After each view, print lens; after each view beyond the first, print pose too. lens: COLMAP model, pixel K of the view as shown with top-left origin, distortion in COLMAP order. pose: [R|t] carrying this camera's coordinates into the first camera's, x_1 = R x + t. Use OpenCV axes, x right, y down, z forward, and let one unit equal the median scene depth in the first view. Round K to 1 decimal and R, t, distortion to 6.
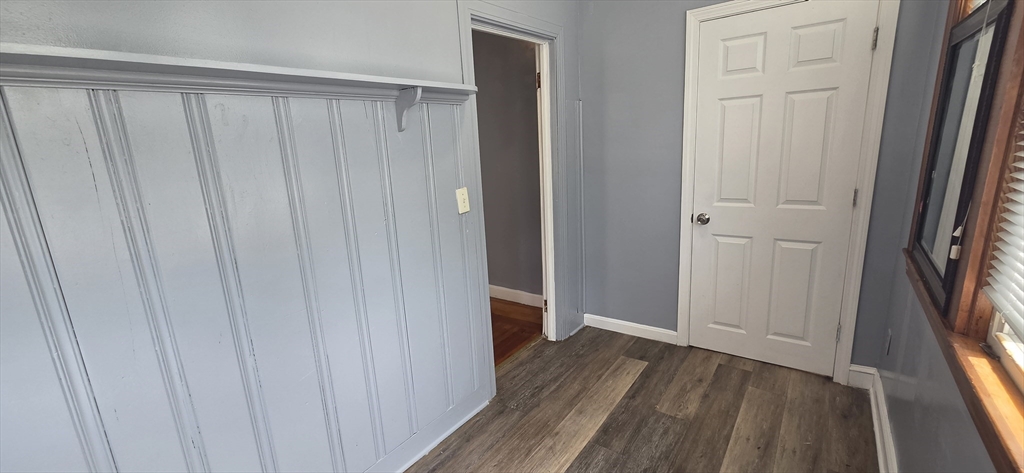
lens RADIAL K [[418.3, 0, 510.5], [0, 418.3, 234.1], [0, 0, 1]] dist [-0.000523, -0.000117]
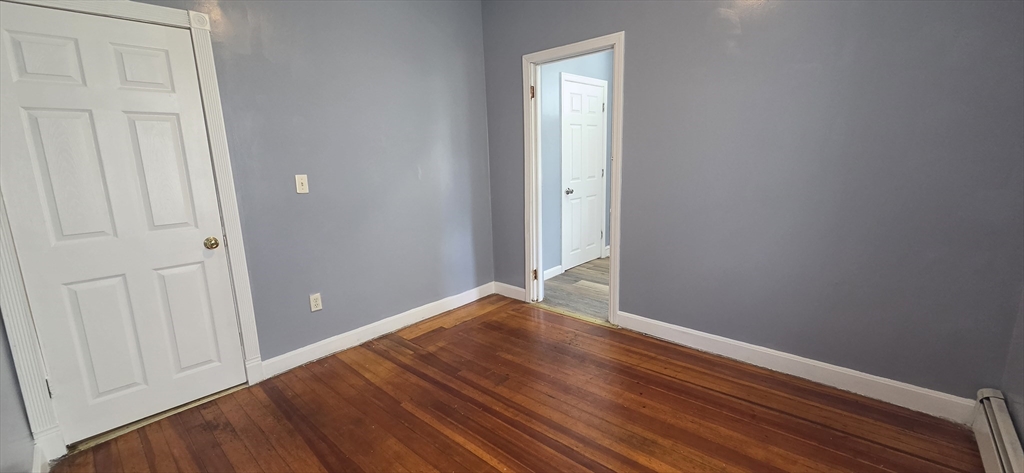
lens RADIAL K [[418.3, 0, 510.5], [0, 418.3, 234.1], [0, 0, 1]] dist [-0.000523, -0.000117]
pose [[0.116488, -0.138942, 0.983426, -1.271705], [0.235602, 0.965770, 0.108540, -0.107205], [-0.964843, 0.219054, 0.145235, 0.992626]]
